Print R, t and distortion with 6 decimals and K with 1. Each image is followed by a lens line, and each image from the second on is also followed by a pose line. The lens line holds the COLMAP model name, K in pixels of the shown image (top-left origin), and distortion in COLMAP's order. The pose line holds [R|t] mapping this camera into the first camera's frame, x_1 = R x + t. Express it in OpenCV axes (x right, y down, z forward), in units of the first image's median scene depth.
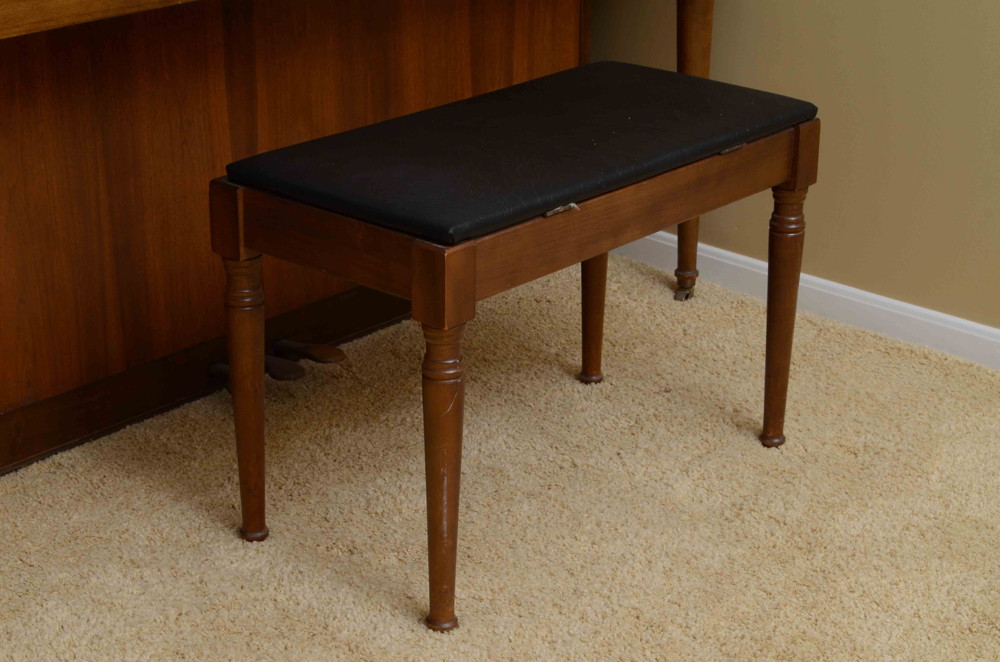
lens RADIAL K [[1882.1, 0, 481.9], [0, 1882.1, 332.5], [0, 0, 1]] dist [0.019473, 0.083041]
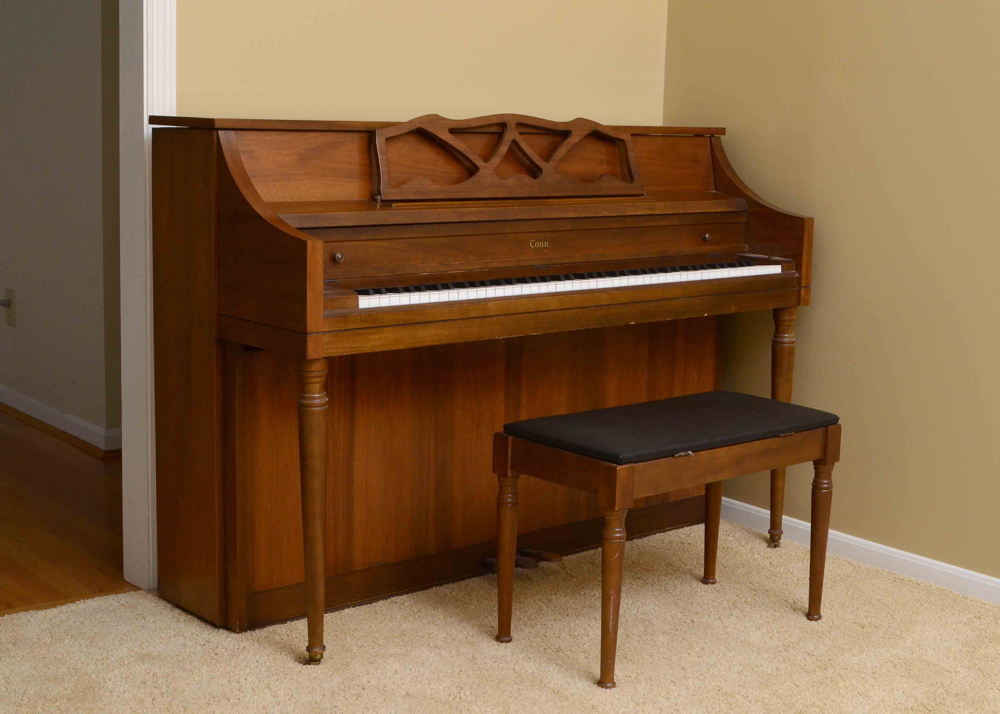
lens RADIAL K [[1427.1, 0, 500.0], [0, 1427.1, 357.0], [0, 0, 1]] dist [-0.004425, -0.052378]
pose [[0.990428, 0.042240, -0.131409, 0.037212], [-0.069269, 0.975568, -0.208494, 0.122493], [0.119392, 0.215601, 0.969155, -0.329614]]
